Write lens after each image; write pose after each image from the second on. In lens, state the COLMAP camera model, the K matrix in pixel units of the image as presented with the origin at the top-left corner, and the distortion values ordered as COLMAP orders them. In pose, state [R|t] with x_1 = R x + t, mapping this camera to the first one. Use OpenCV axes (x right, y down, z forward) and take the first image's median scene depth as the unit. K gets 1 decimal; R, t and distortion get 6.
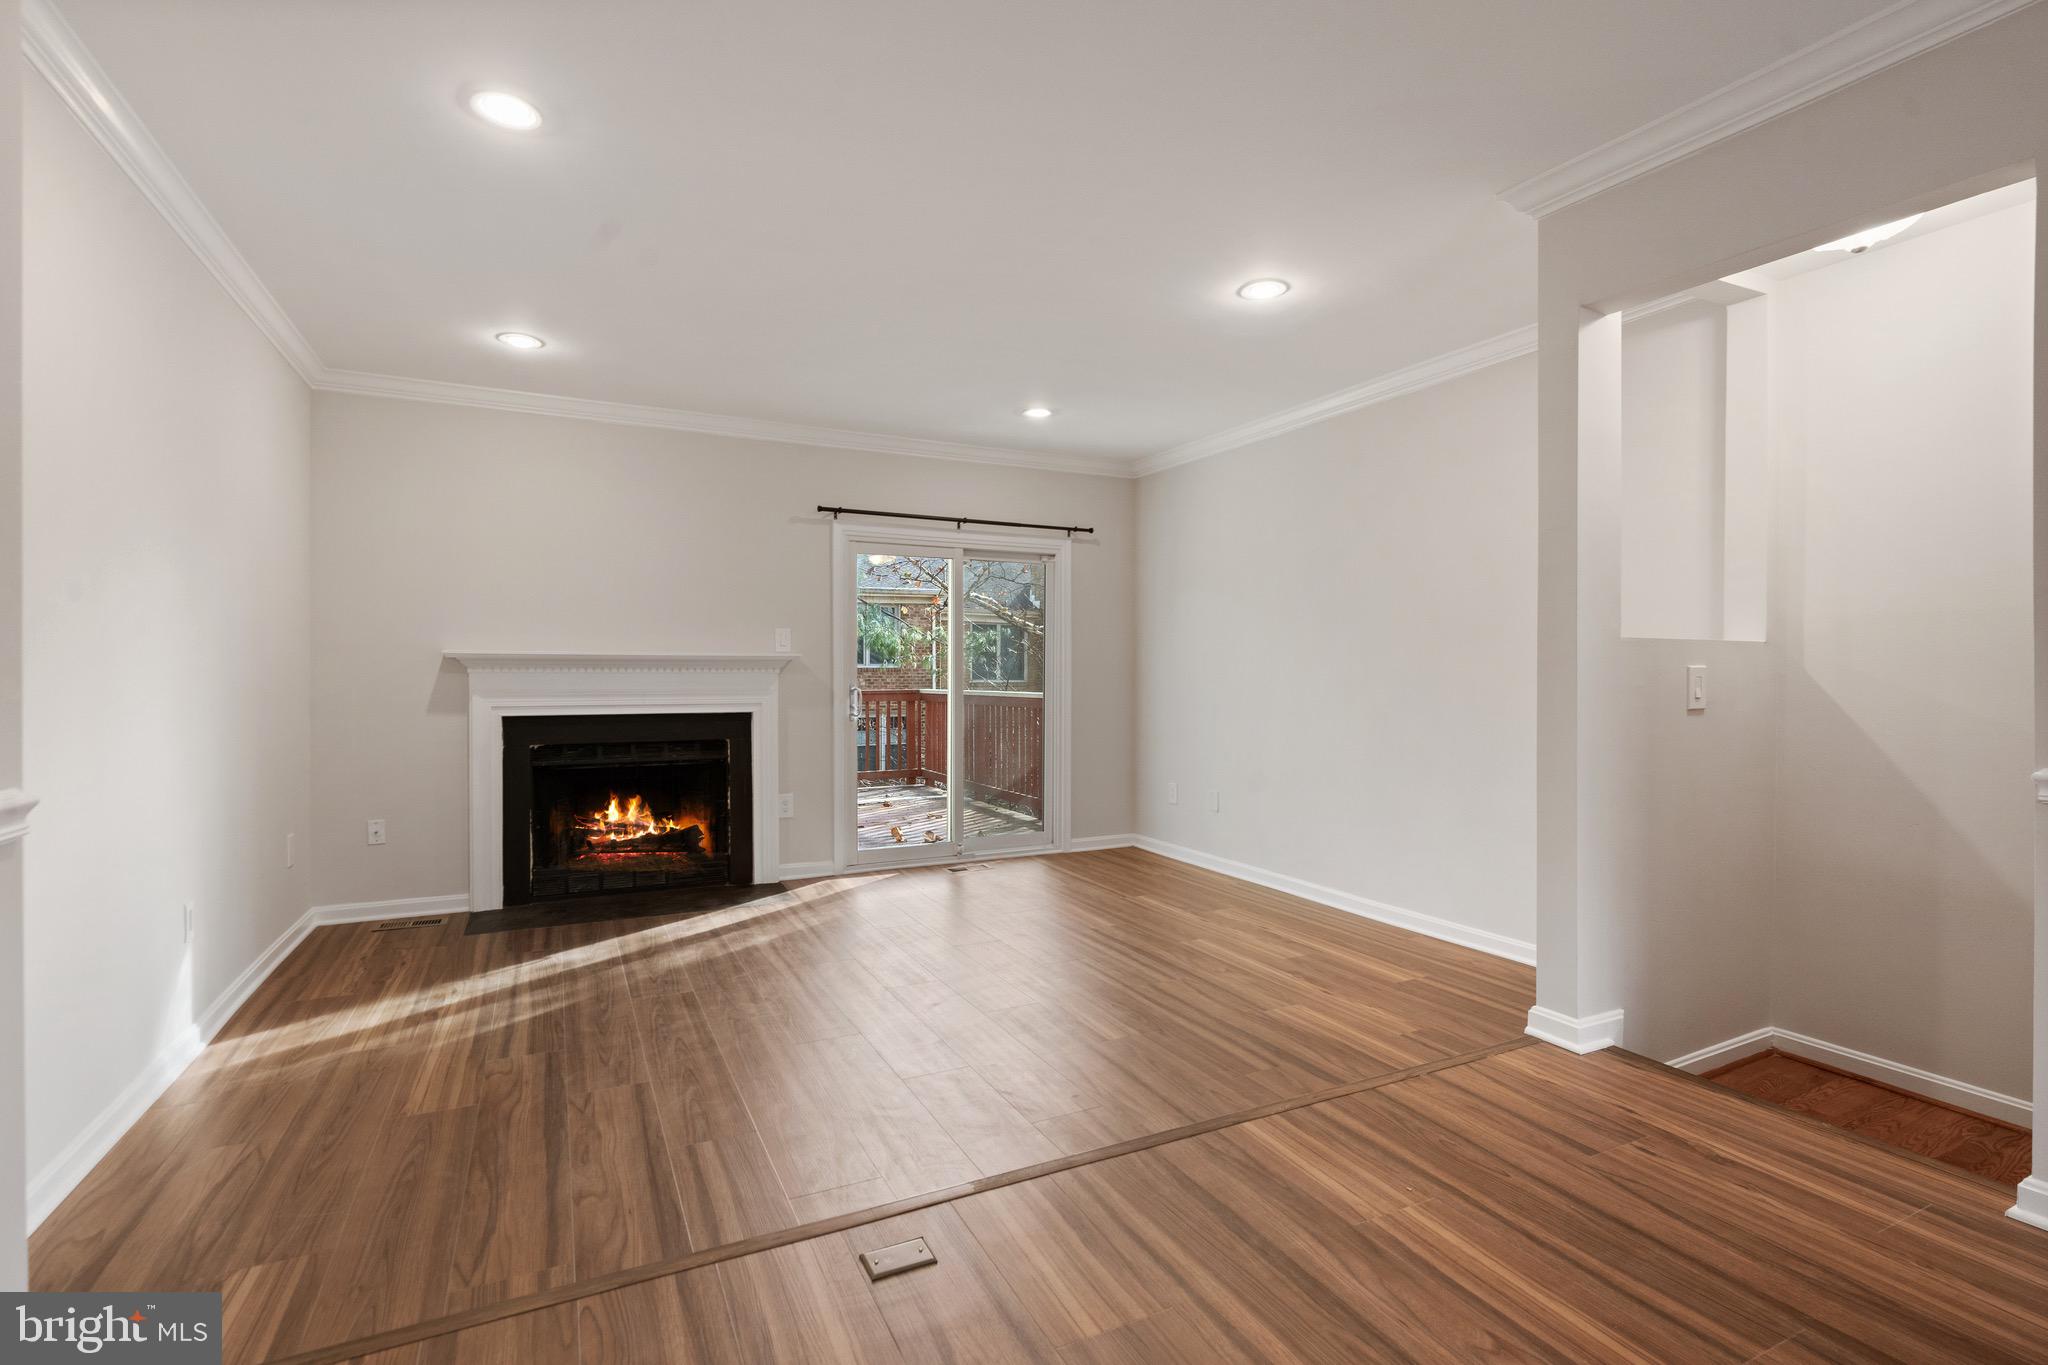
lens RADIAL K [[947.5, 0, 1026.1], [0, 947.5, 695.8], [0, 0, 1]] dist [-0.005326, 0.002173]
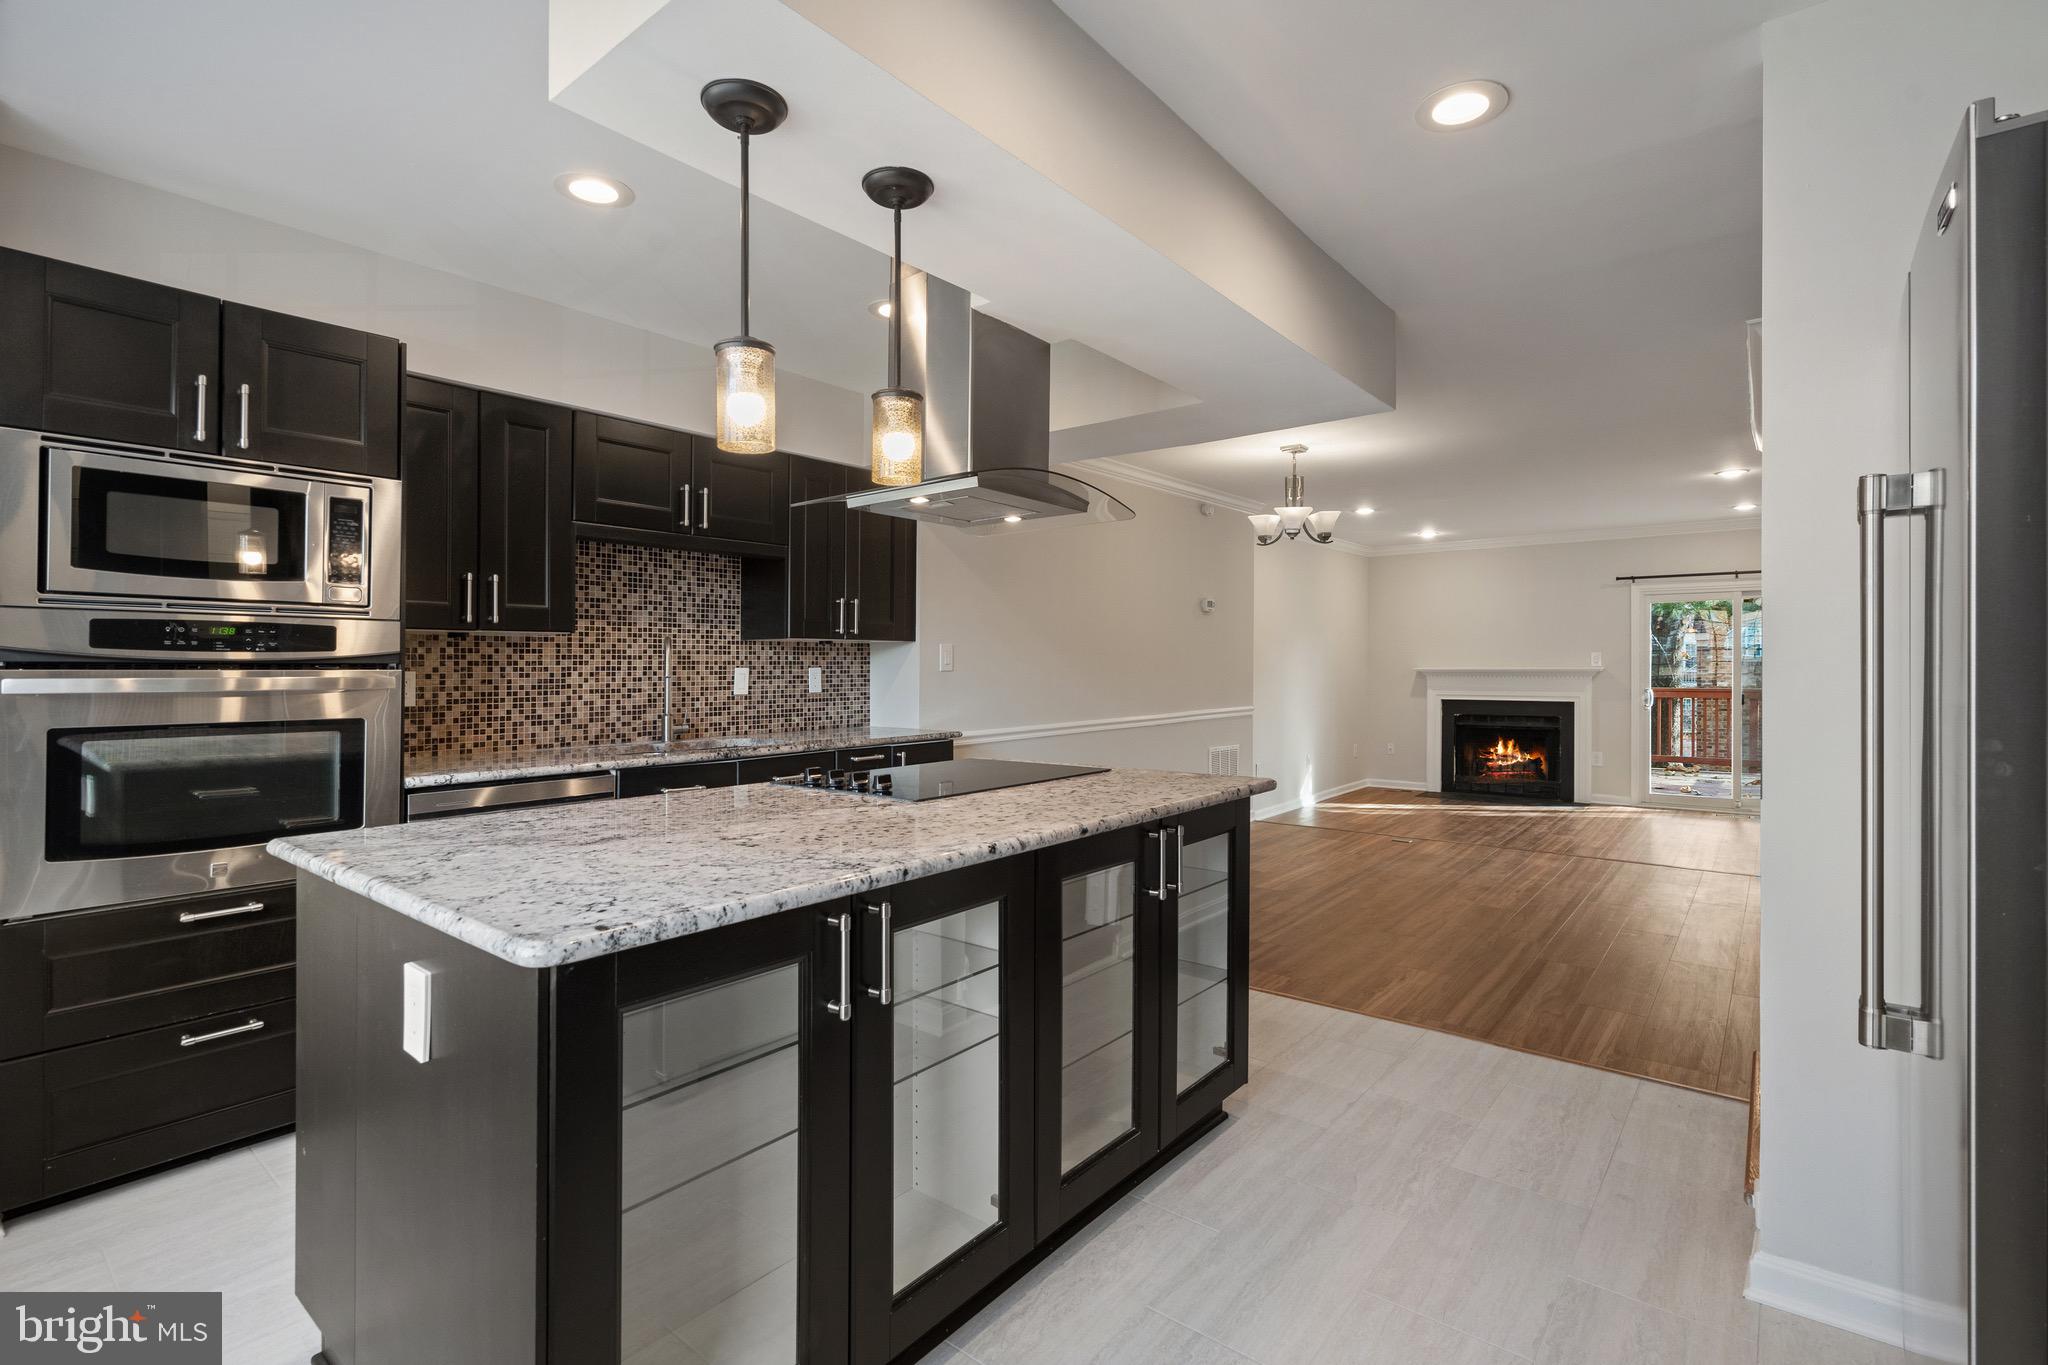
lens RADIAL K [[947.5, 0, 996.7], [0, 947.5, 657.7], [0, 0, 1]] dist [-0.005326, 0.002173]
pose [[0.412161, -0.008820, -0.911068, 1.121414], [-0.013840, 0.999777, -0.015940, -0.027026], [0.911006, 0.019179, 0.411947, -0.882930]]
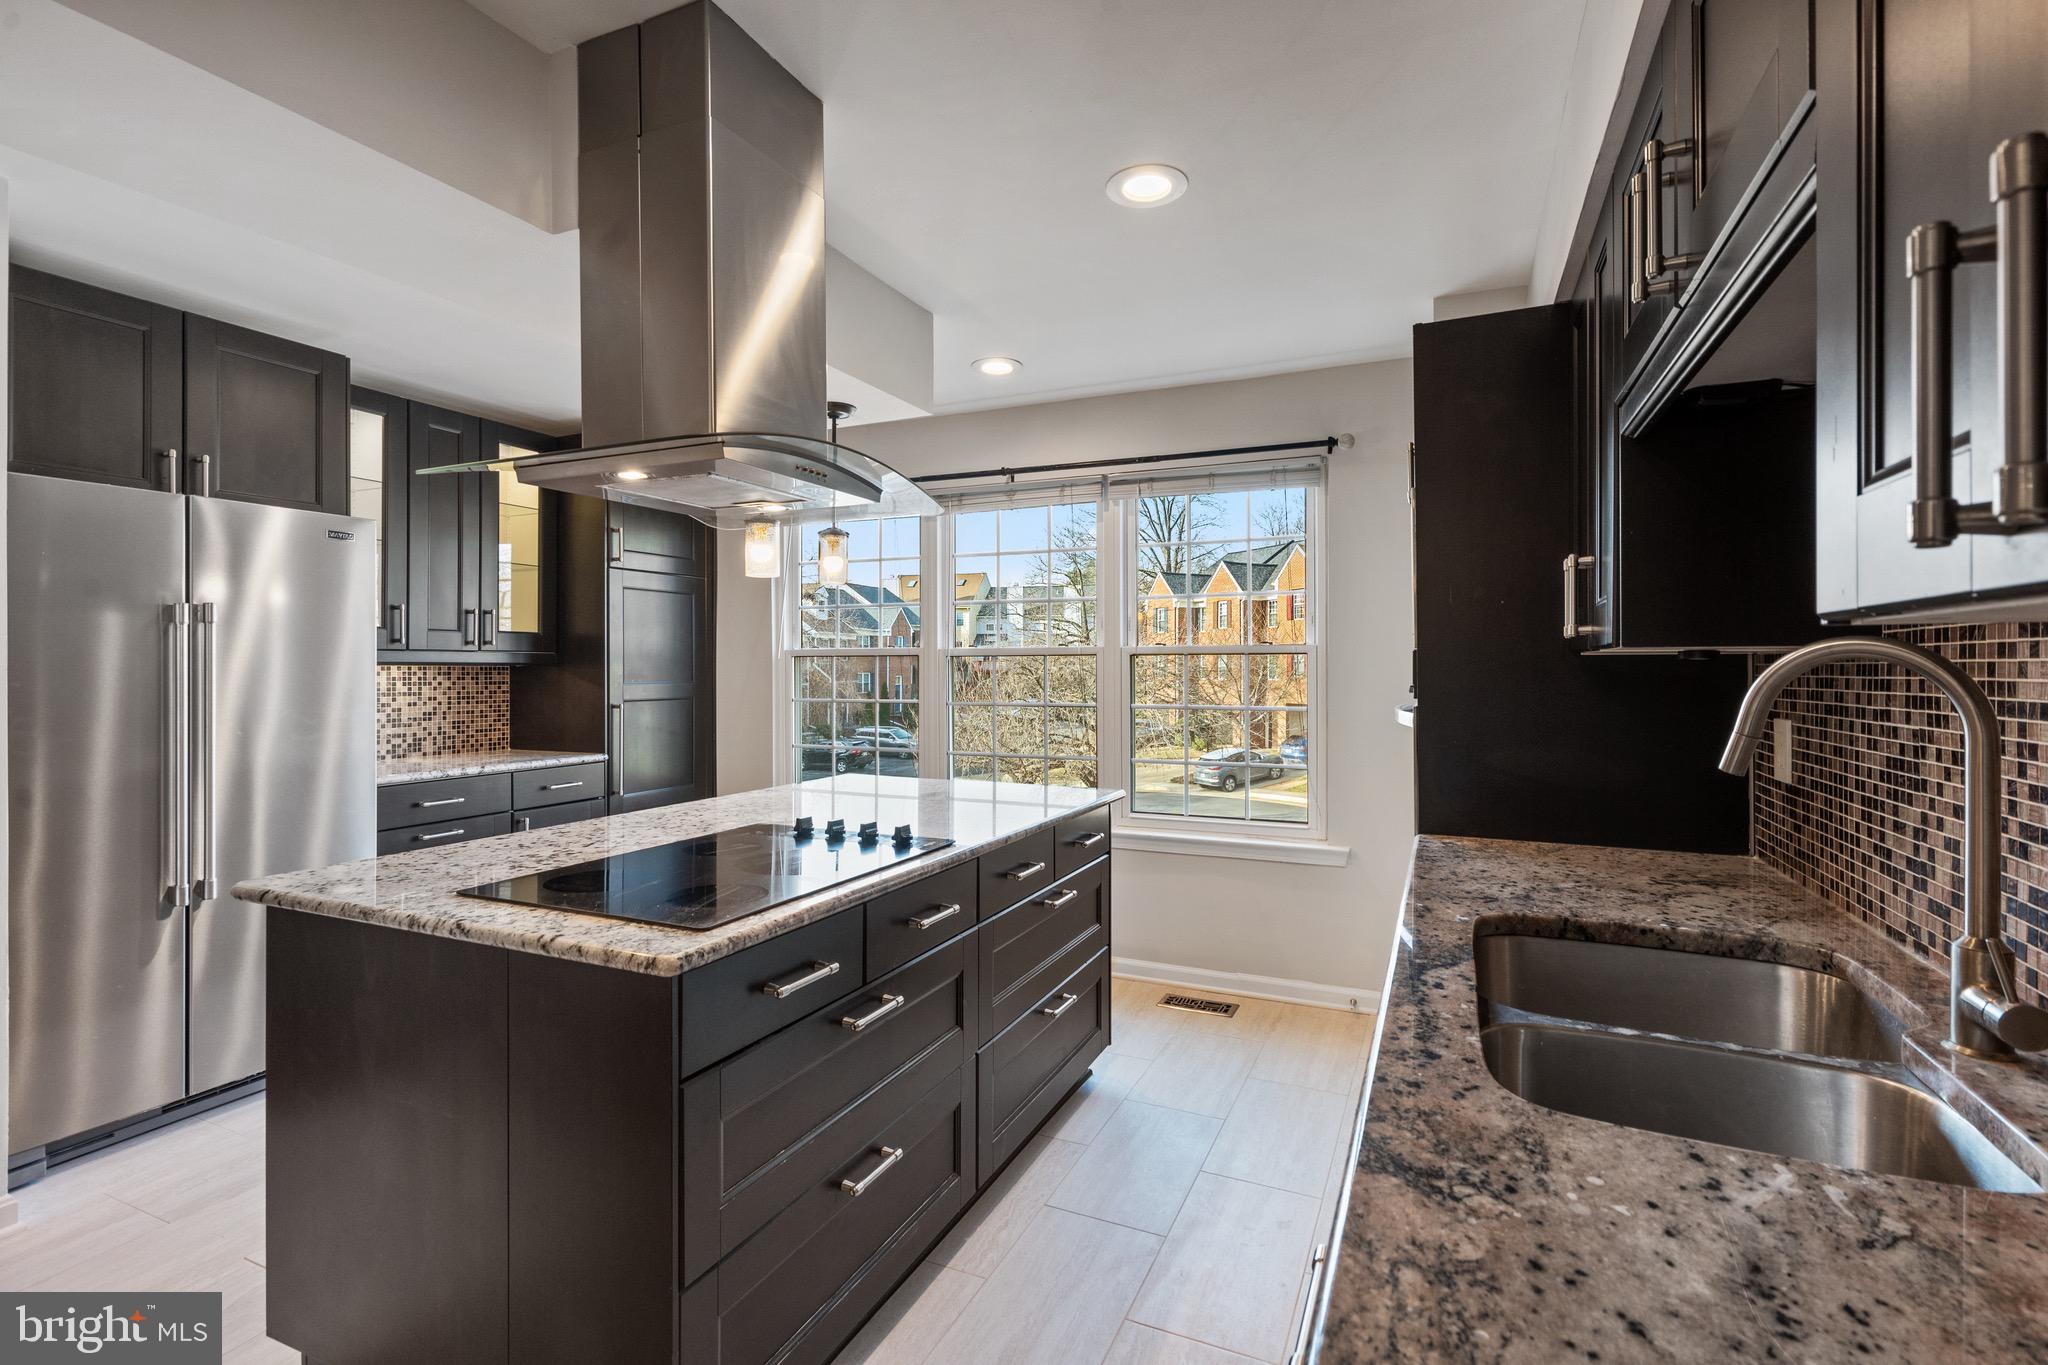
lens RADIAL K [[947.5, 0, 1009.8], [0, 947.5, 670.8], [0, 0, 1]] dist [-0.005326, 0.002173]
pose [[-0.620941, -0.001984, 0.783855, 0.107893], [0.015687, 0.999765, 0.014957, -0.055684], [-0.783701, 0.021584, -0.620764, -0.460264]]
